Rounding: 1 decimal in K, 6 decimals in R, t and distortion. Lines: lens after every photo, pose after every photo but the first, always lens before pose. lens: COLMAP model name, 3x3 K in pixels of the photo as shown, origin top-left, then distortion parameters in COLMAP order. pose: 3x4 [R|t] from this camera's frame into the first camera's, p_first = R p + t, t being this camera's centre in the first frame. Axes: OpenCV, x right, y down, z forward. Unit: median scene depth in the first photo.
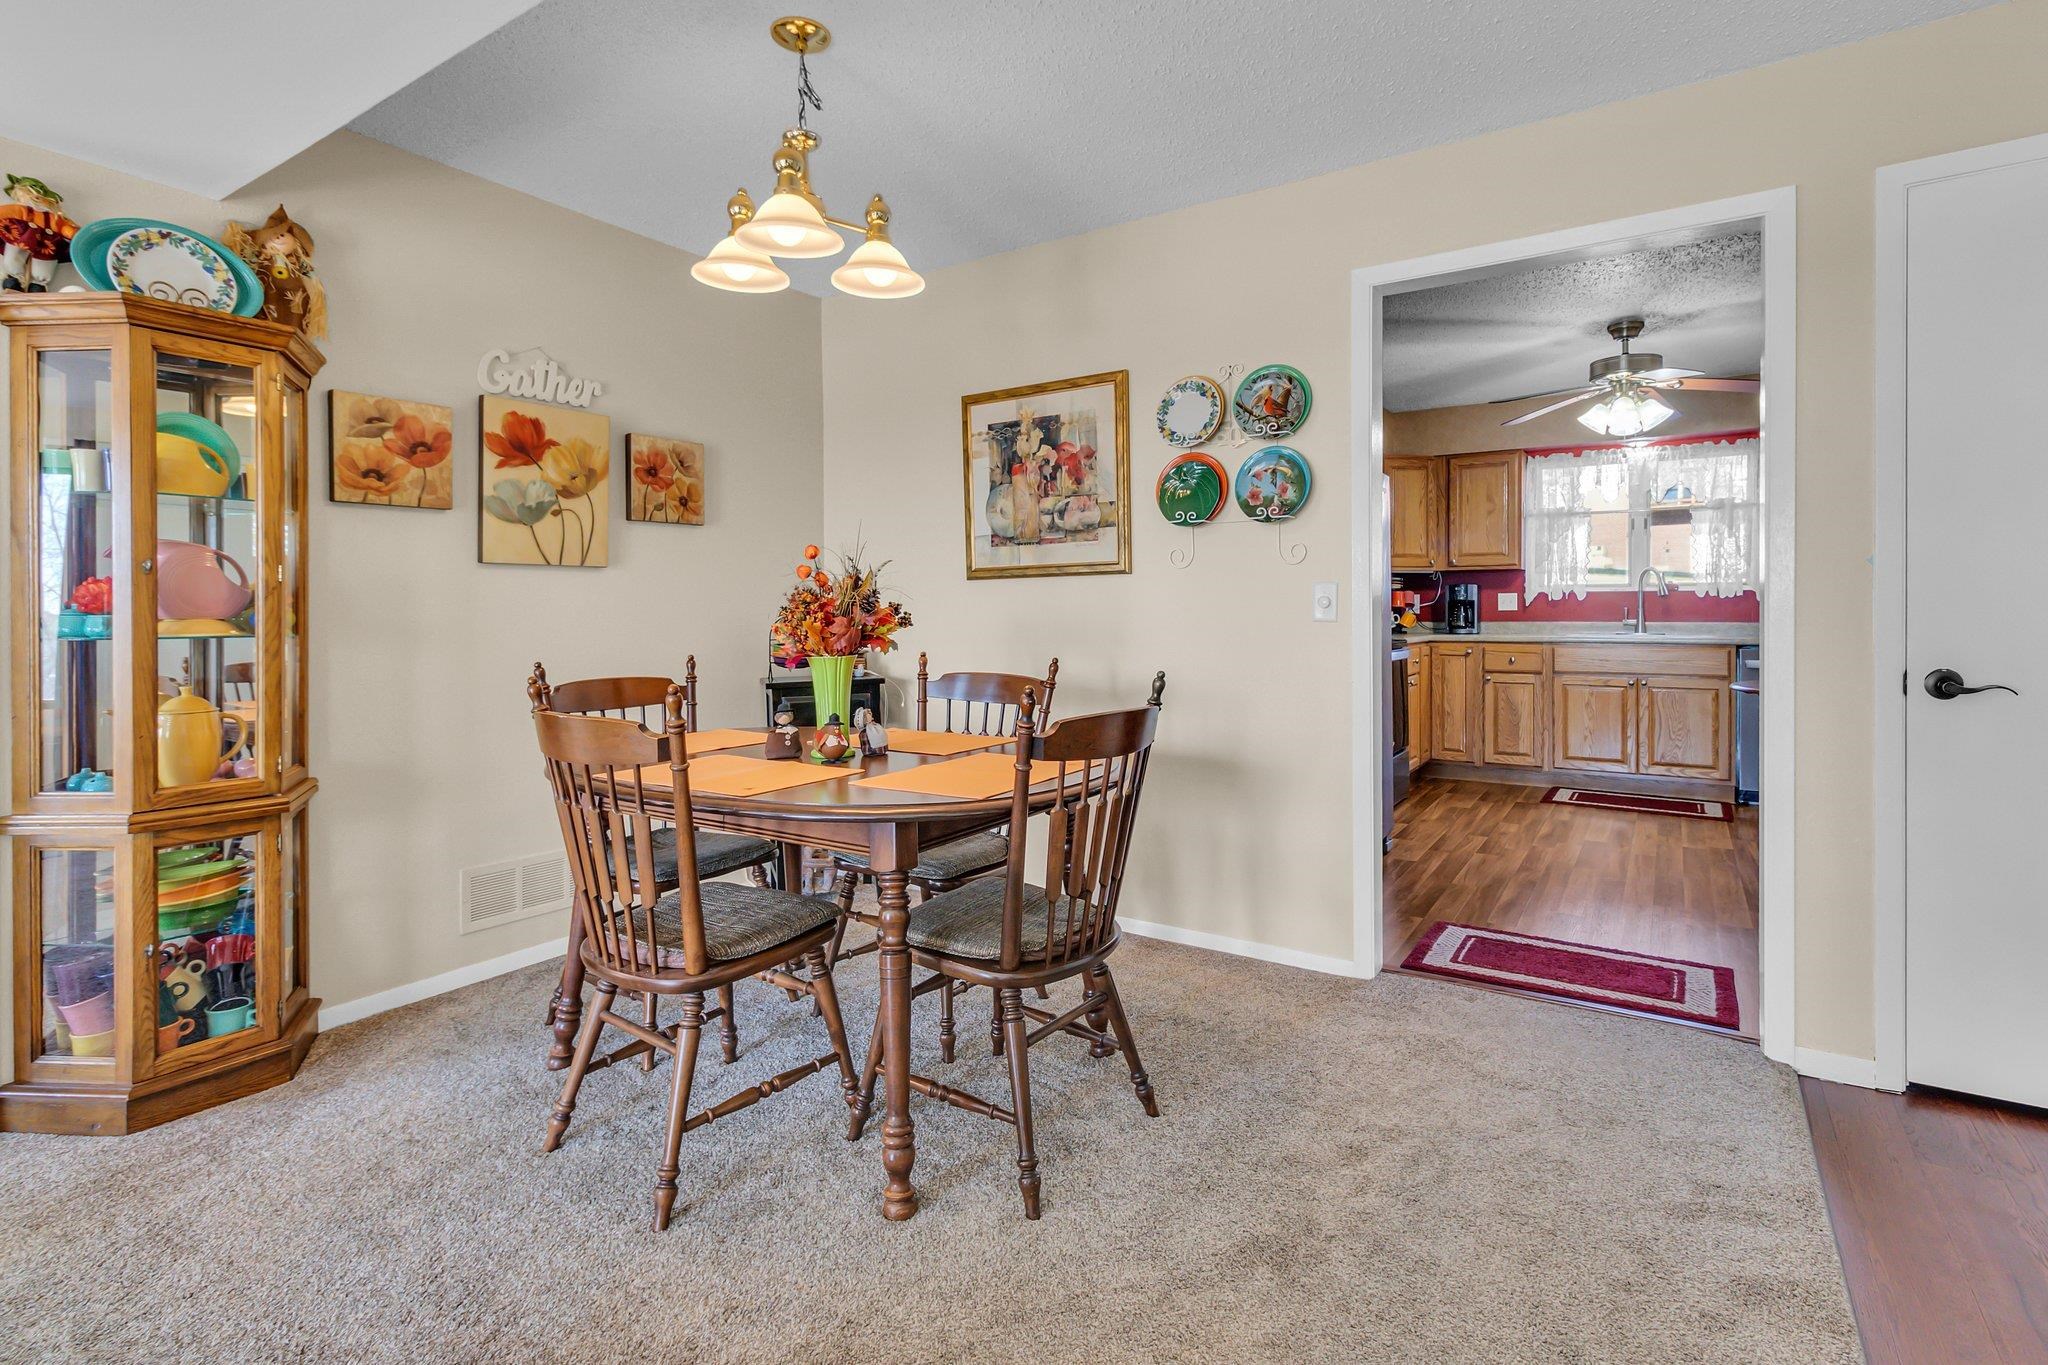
lens RADIAL K [[965.4, 0, 1035.0], [0, 965.4, 623.9], [0, 0, 1]] dist [0.003743, -0.000096]
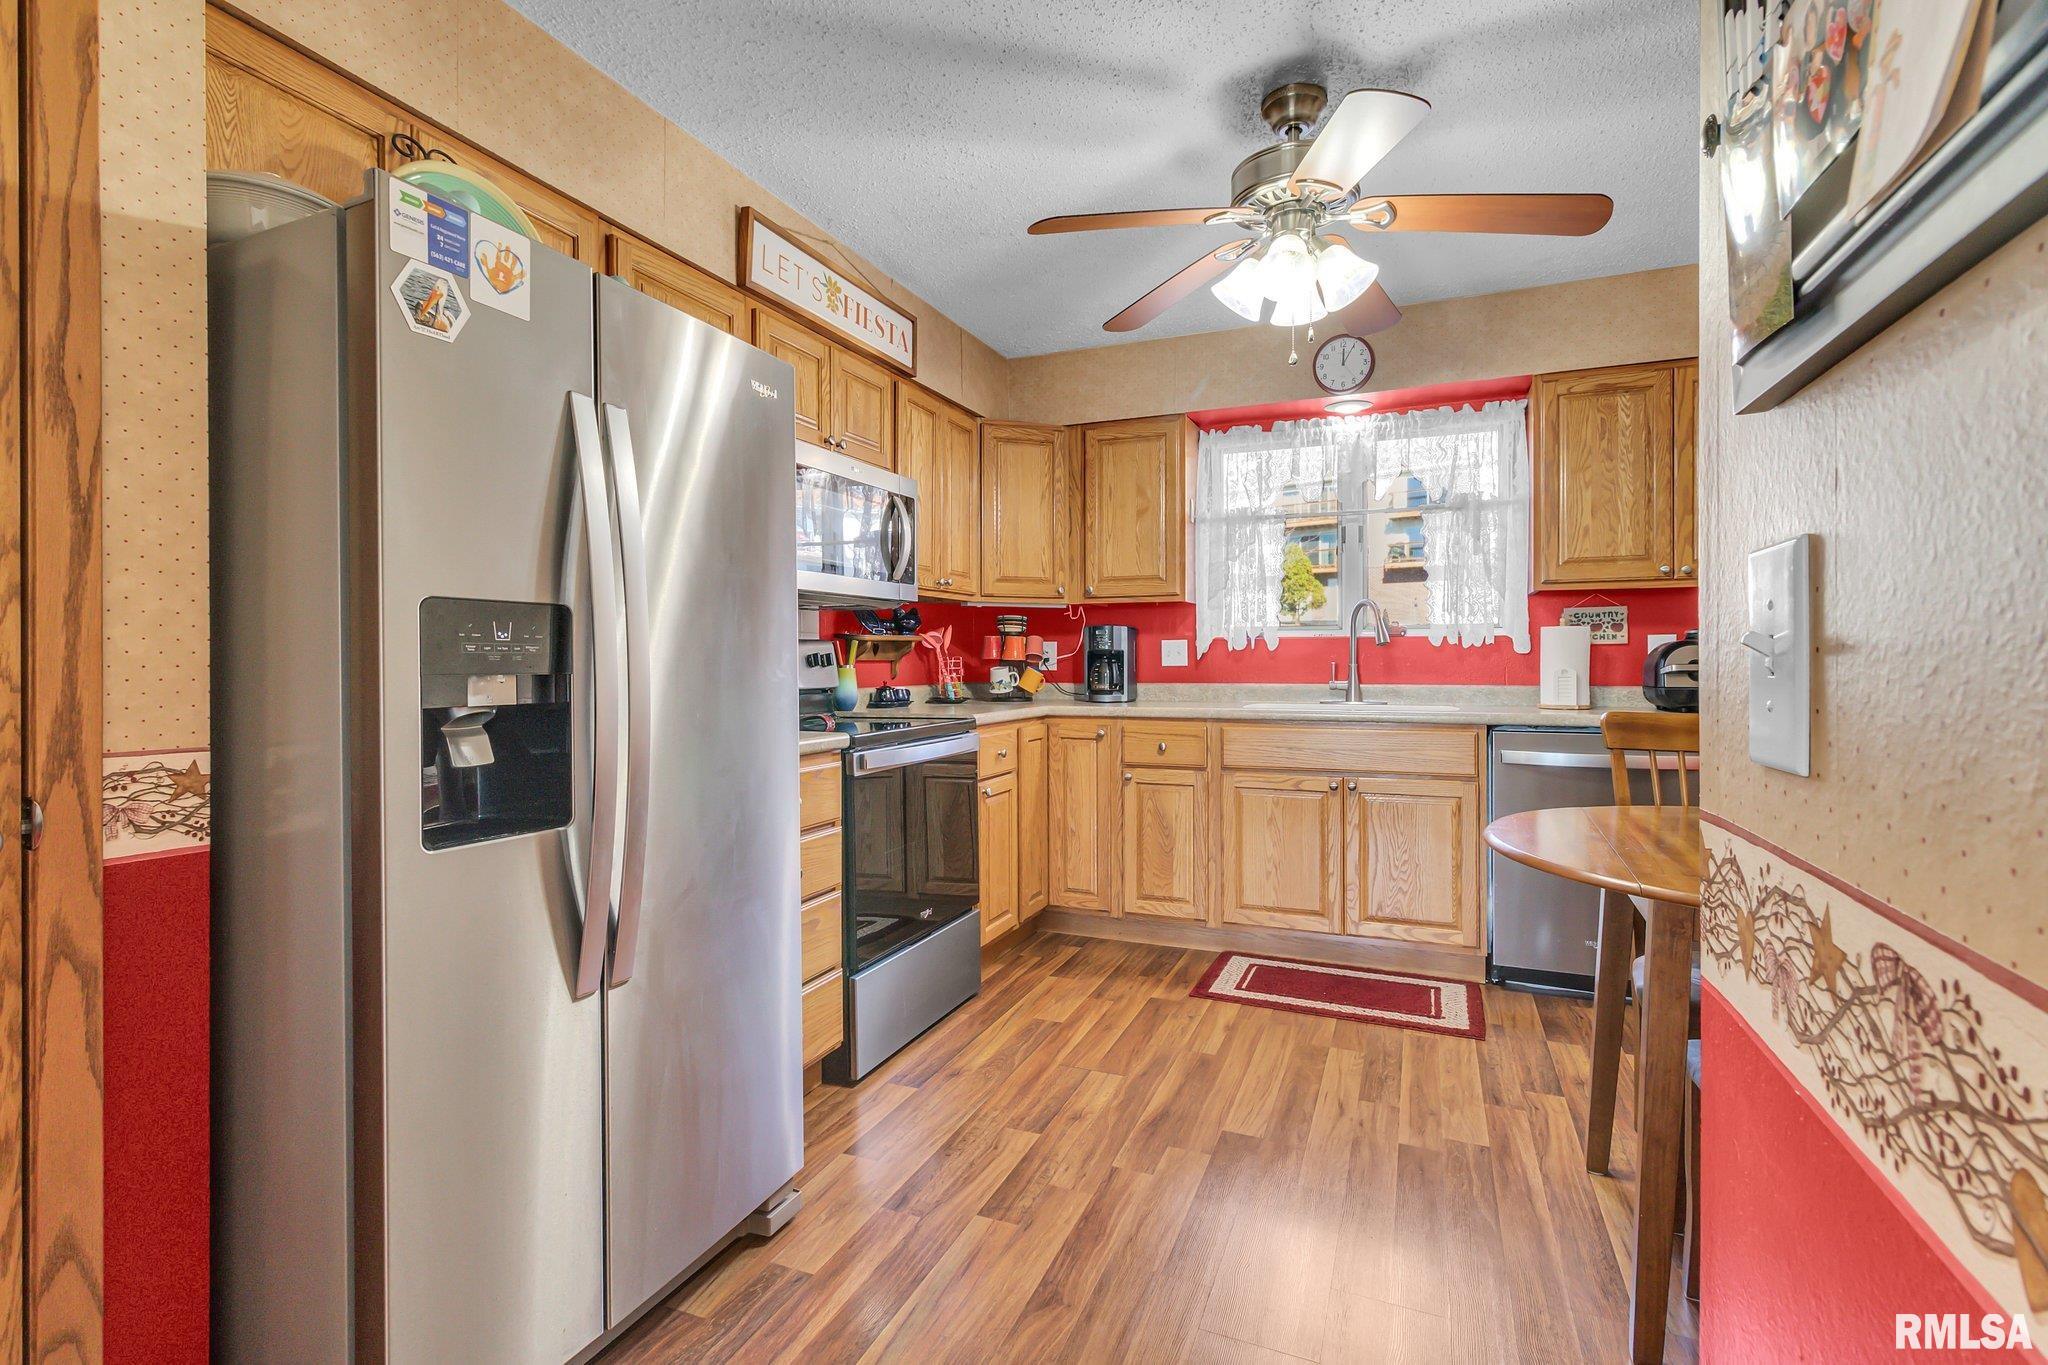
lens RADIAL K [[965.4, 0, 1031.7], [0, 965.4, 662.1], [0, 0, 1]] dist [0.003743, -0.000096]
pose [[0.981590, 0.000428, 0.190999, 0.302740], [0.001720, 0.999937, -0.011081, -0.010671], [-0.190992, 0.011205, 0.981528, 0.422258]]
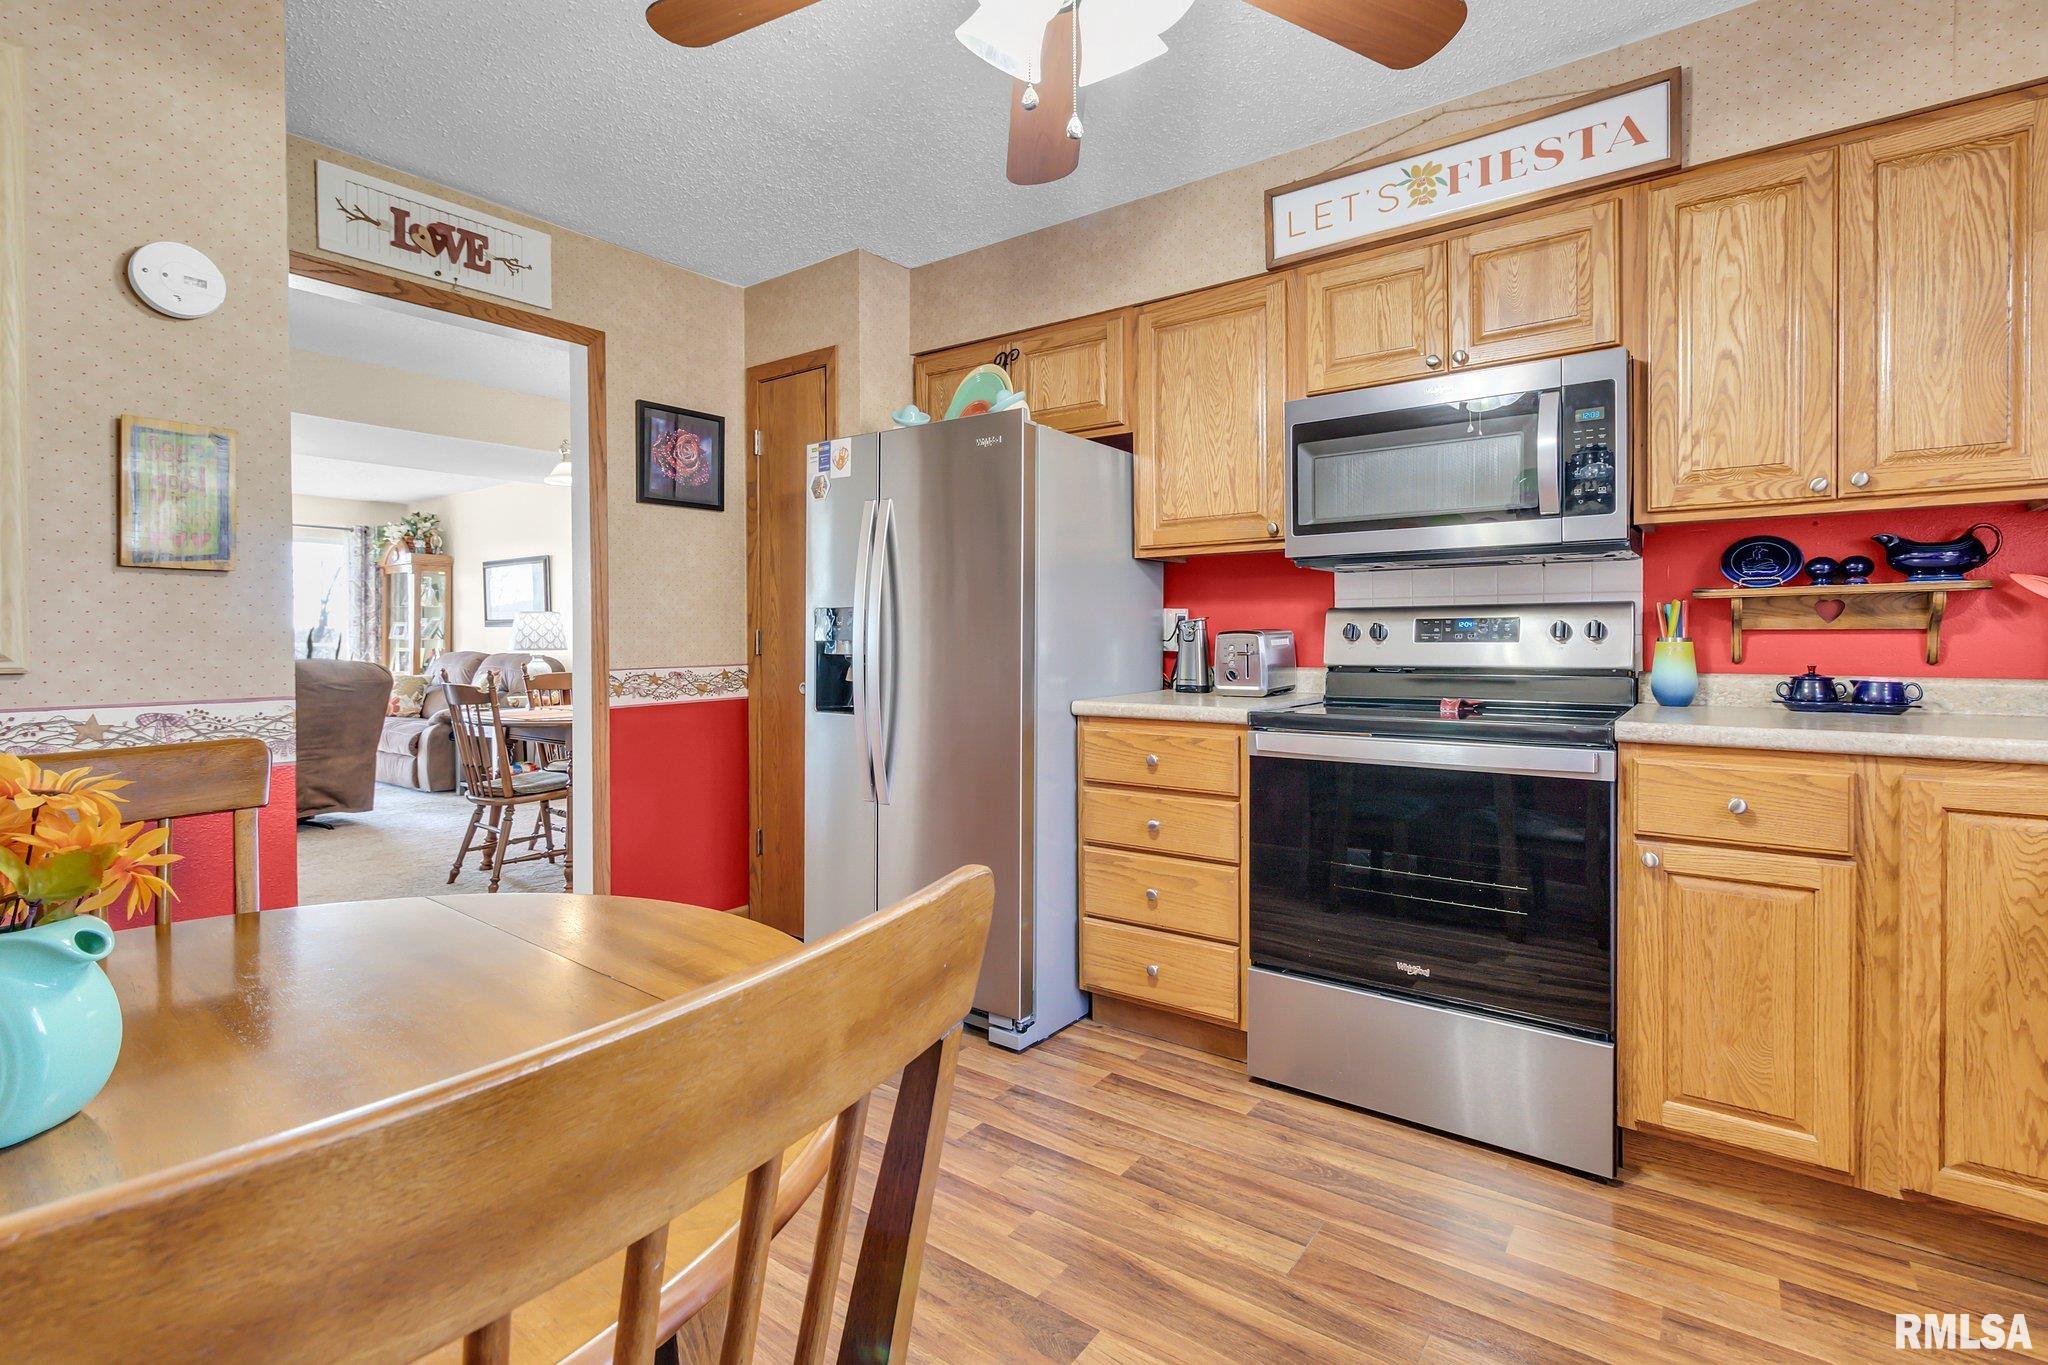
lens RADIAL K [[965.4, 0, 1017.7], [0, 965.4, 635.7], [0, 0, 1]] dist [0.003743, -0.000096]
pose [[-0.056821, 0.012495, -0.998306, 0.727548], [-0.005220, 0.999904, 0.012812, -0.019924], [0.998371, 0.005940, -0.056750, 0.793018]]
